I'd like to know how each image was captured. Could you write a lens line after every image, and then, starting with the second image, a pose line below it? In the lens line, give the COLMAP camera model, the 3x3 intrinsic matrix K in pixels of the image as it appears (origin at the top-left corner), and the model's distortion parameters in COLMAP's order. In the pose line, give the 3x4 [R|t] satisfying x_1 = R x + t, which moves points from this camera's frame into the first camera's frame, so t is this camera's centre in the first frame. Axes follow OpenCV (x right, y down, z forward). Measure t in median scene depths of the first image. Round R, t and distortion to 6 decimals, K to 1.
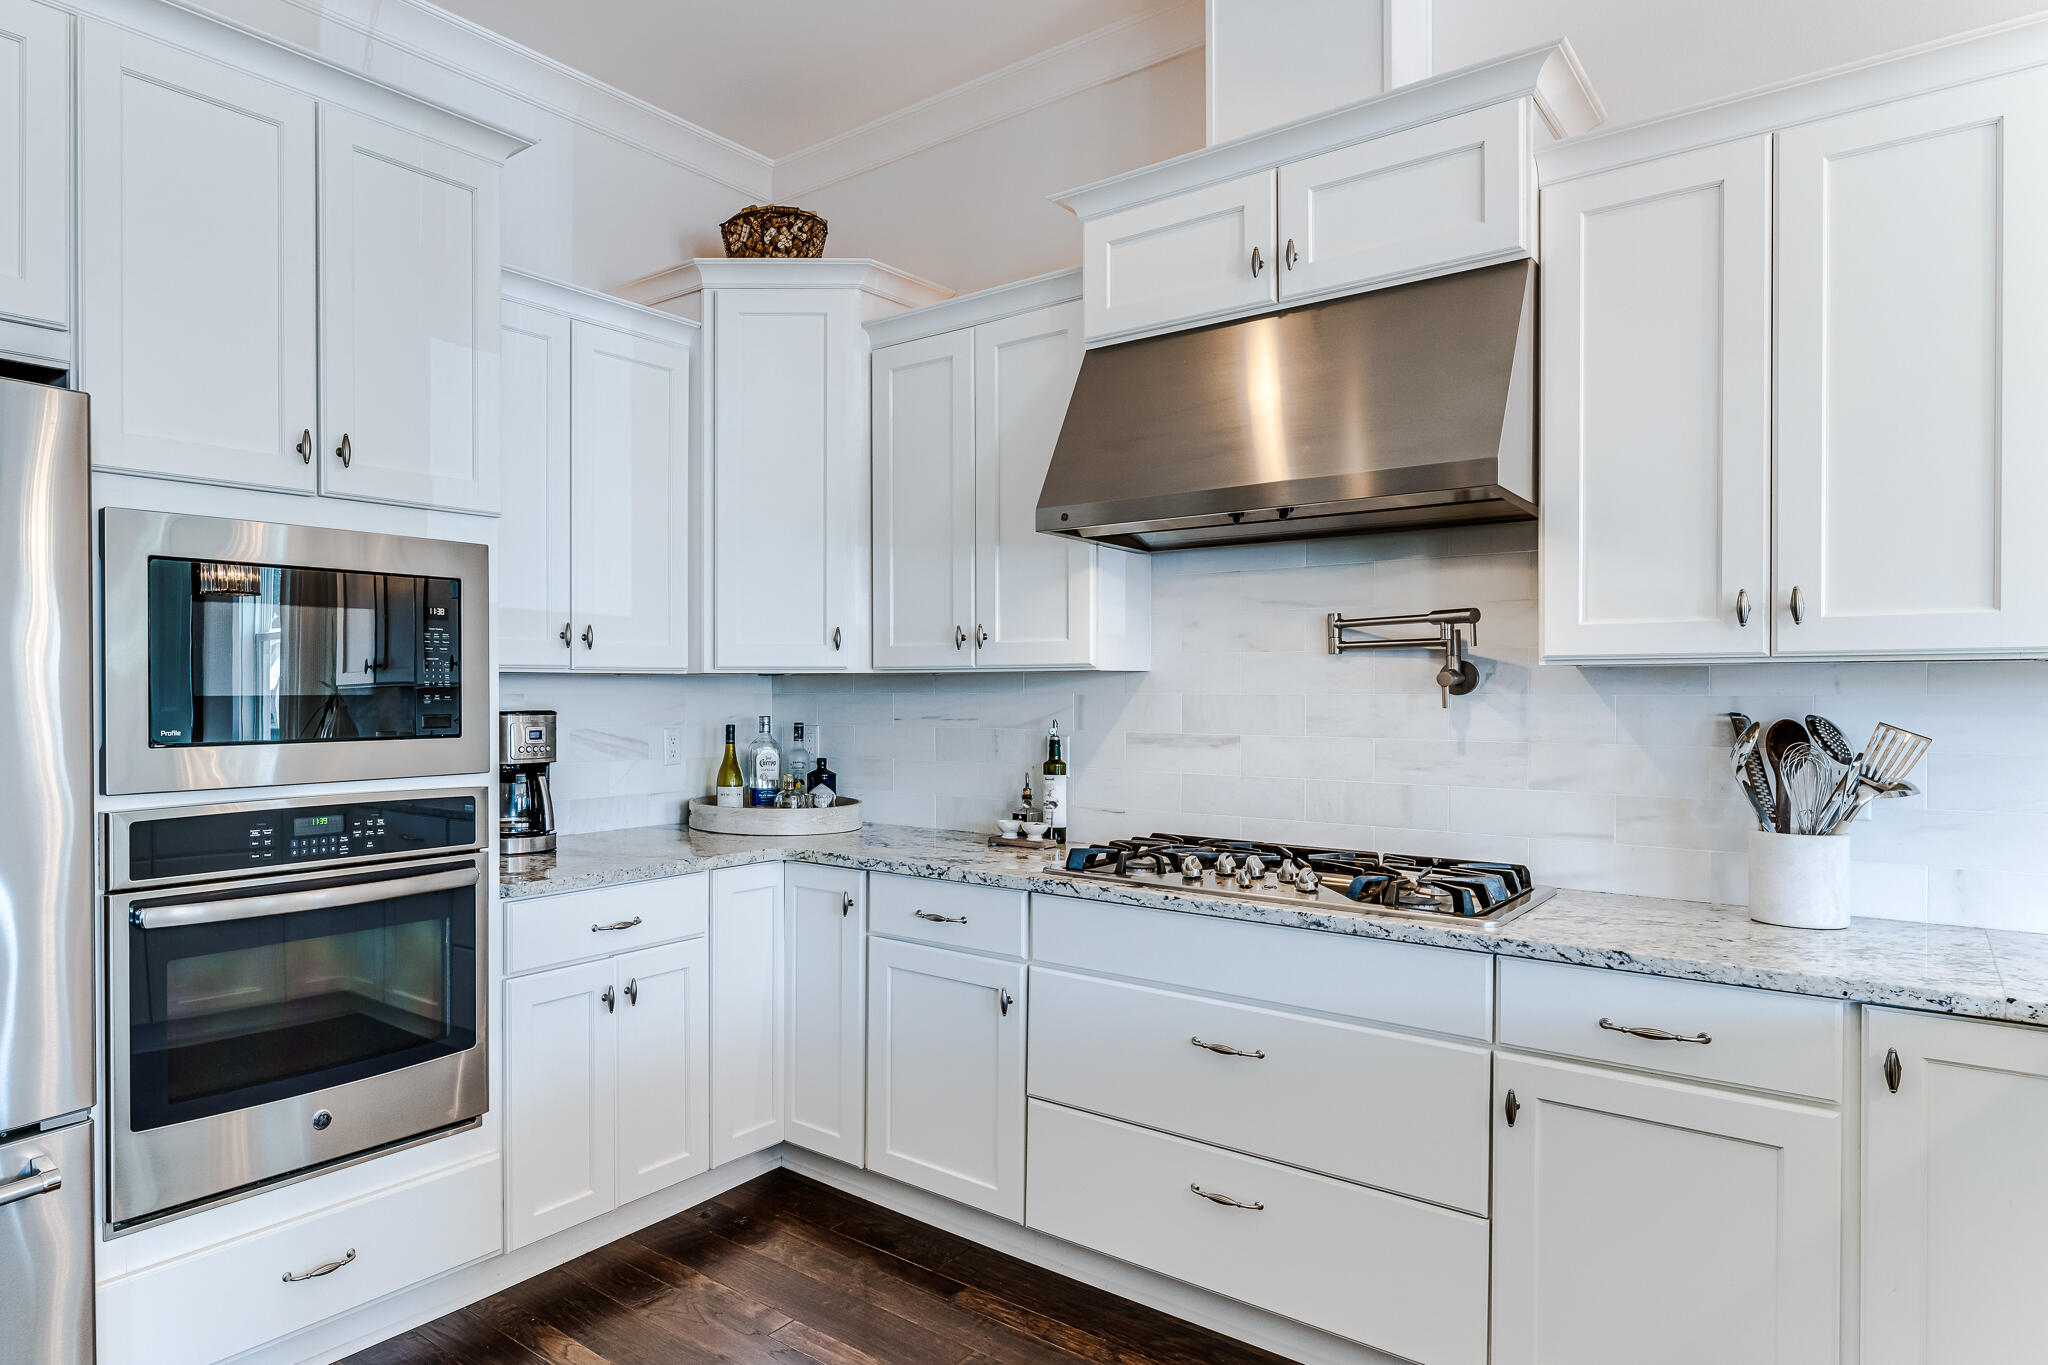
lens RADIAL K [[1221.1, 0, 1023.0], [0, 1221.1, 696.2], [0, 0, 1]] dist [-0.000375, -0.001858]
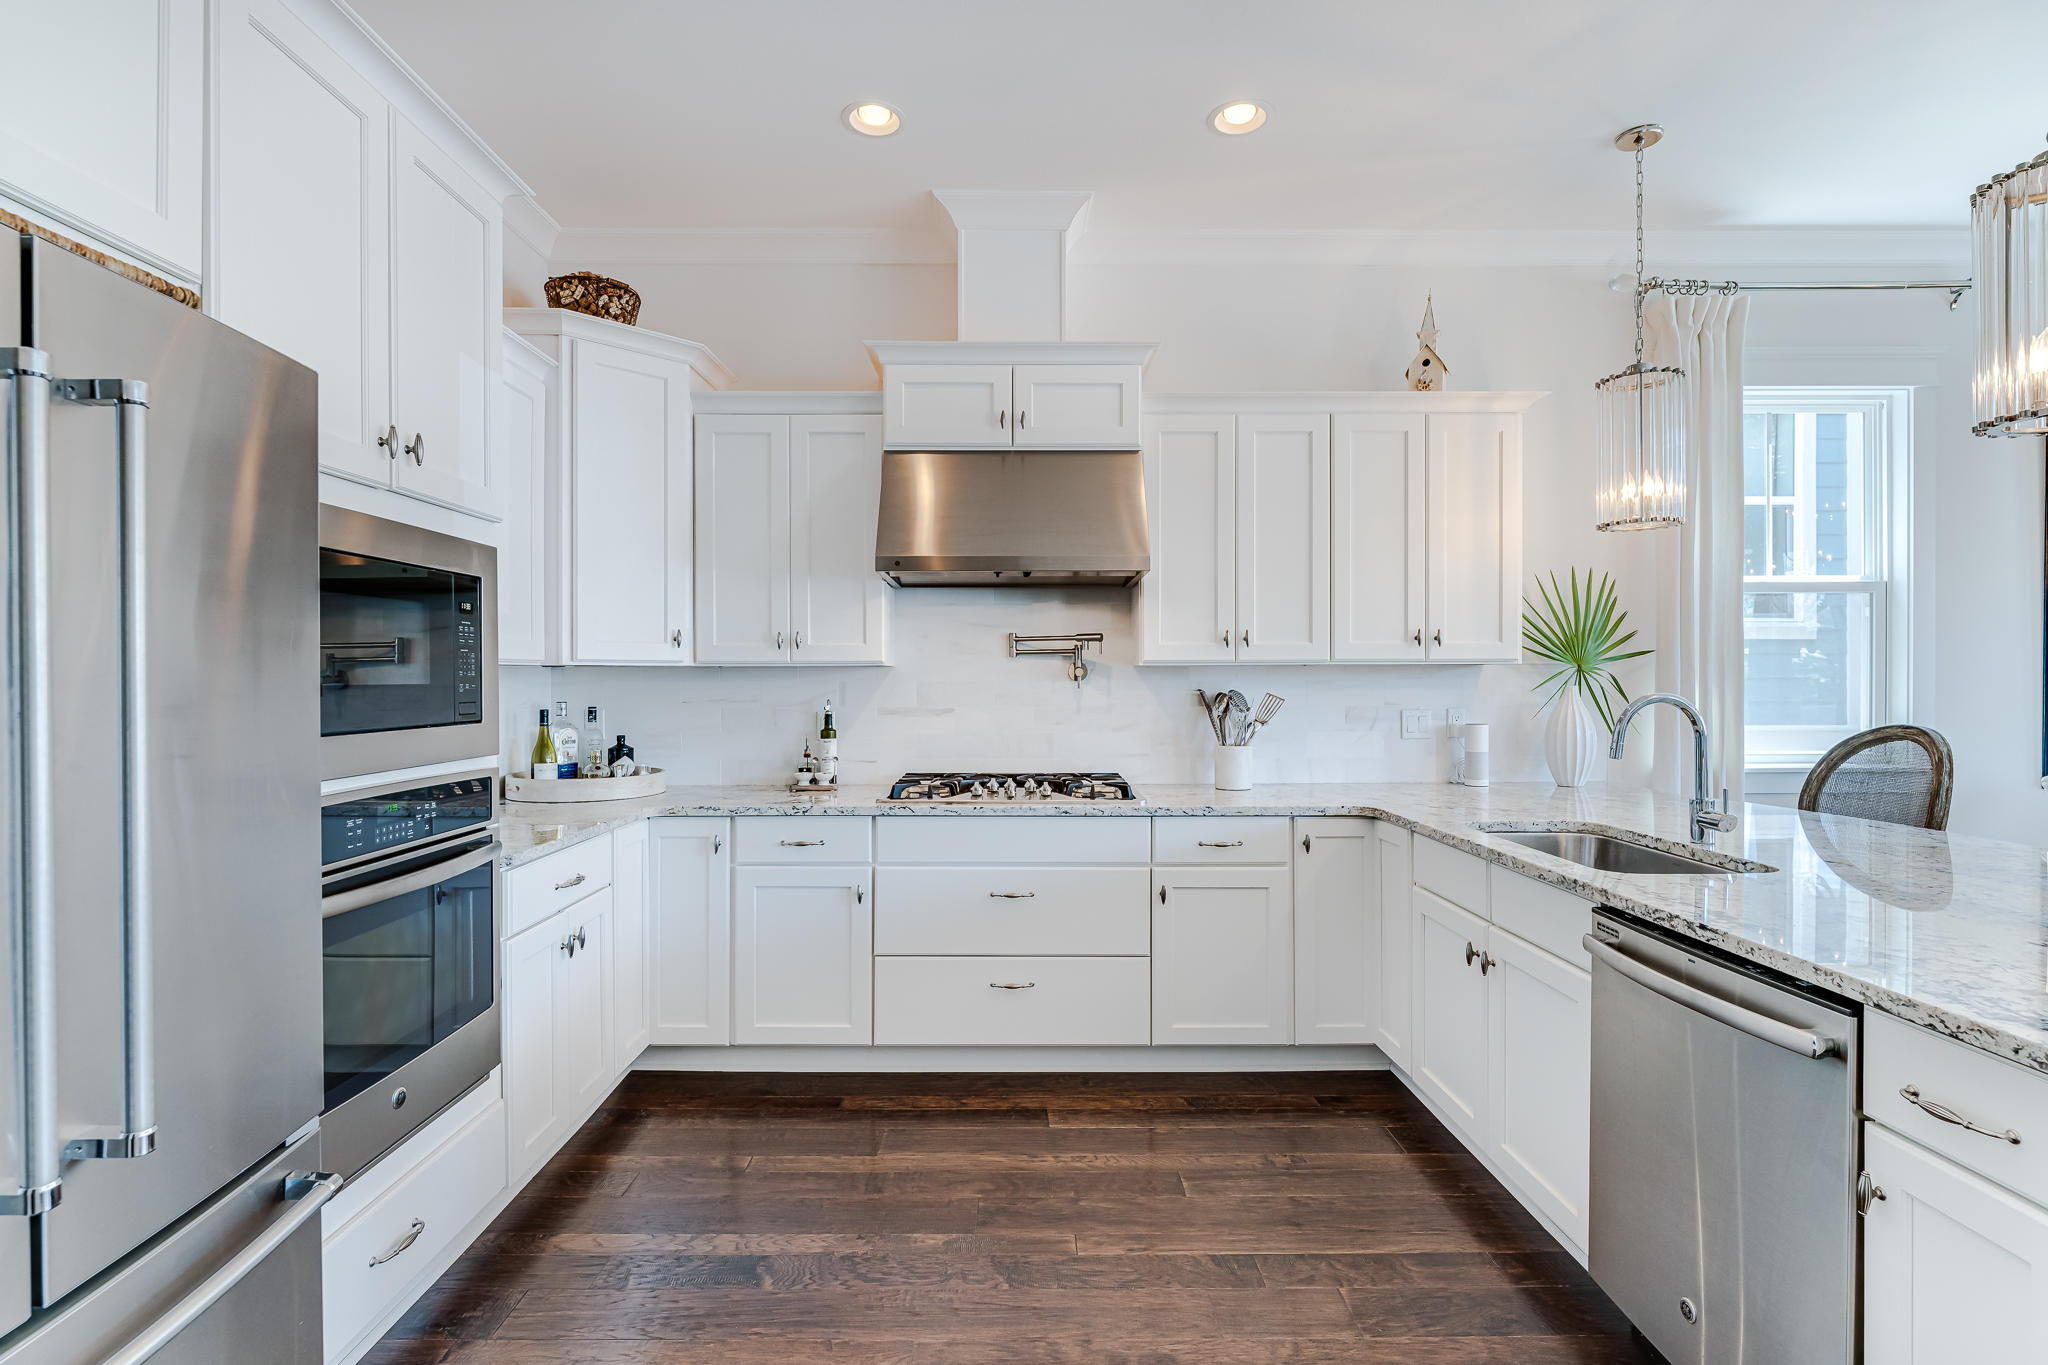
lens RADIAL K [[925.0, 0, 1024.0], [0, 925.0, 682.5], [0, 0, 1]] dist [0.000946, 0.000023]
pose [[0.733249, -0.004060, 0.679948, -0.612118], [0.005621, 0.999984, -0.000090, 0.000517], [-0.679937, 0.003888, 0.733260, 0.062048]]
